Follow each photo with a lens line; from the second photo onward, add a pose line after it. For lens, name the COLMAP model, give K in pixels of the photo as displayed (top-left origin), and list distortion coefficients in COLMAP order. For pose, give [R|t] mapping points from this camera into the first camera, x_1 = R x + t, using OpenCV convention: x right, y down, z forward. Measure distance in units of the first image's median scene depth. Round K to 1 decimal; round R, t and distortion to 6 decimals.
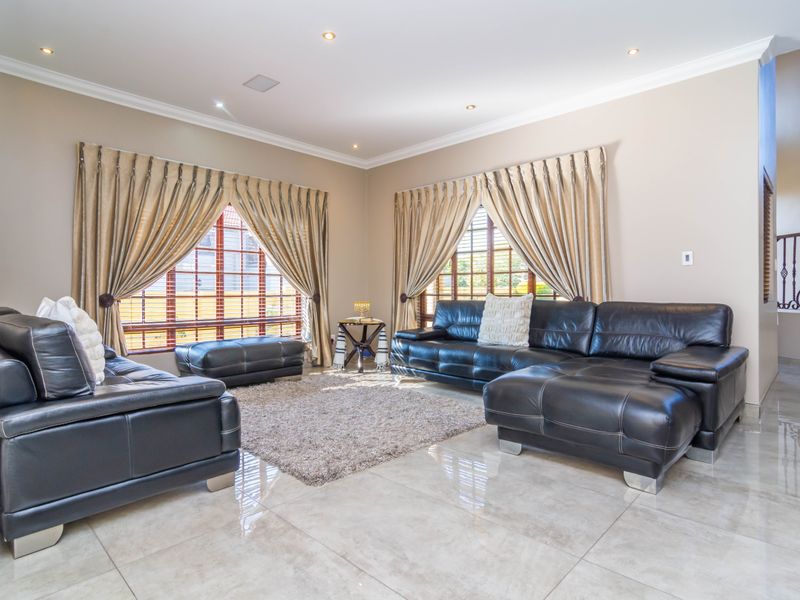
lens RADIAL K [[441.1, 0, 396.7], [0, 441.1, 296.1], [0, 0, 1]] dist [0.003335, -0.000460]
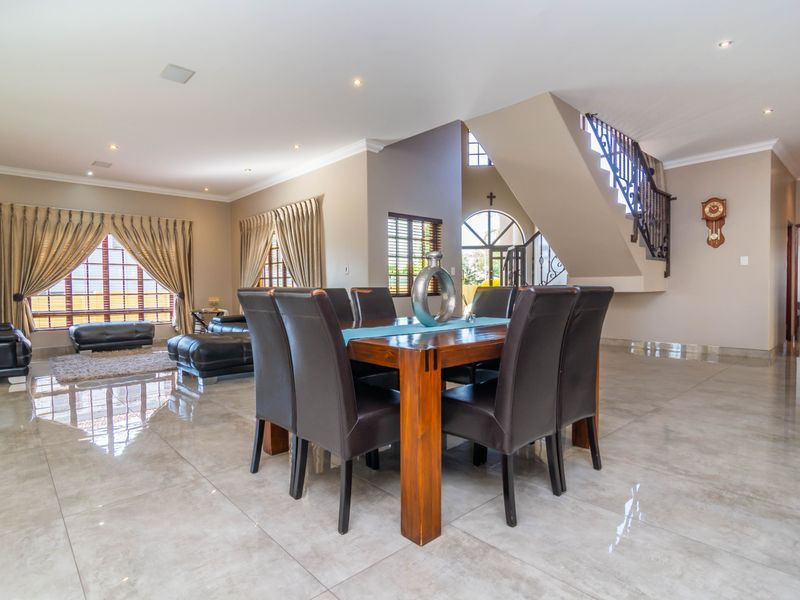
lens RADIAL K [[441.1, 0, 404.1], [0, 441.1, 299.1], [0, 0, 1]] dist [0.003335, -0.000460]
pose [[0.997611, -0.004639, -0.068926, 0.743595], [0.005338, 0.999936, 0.009955, 0.006961], [0.068875, -0.010300, 0.997572, -0.457401]]
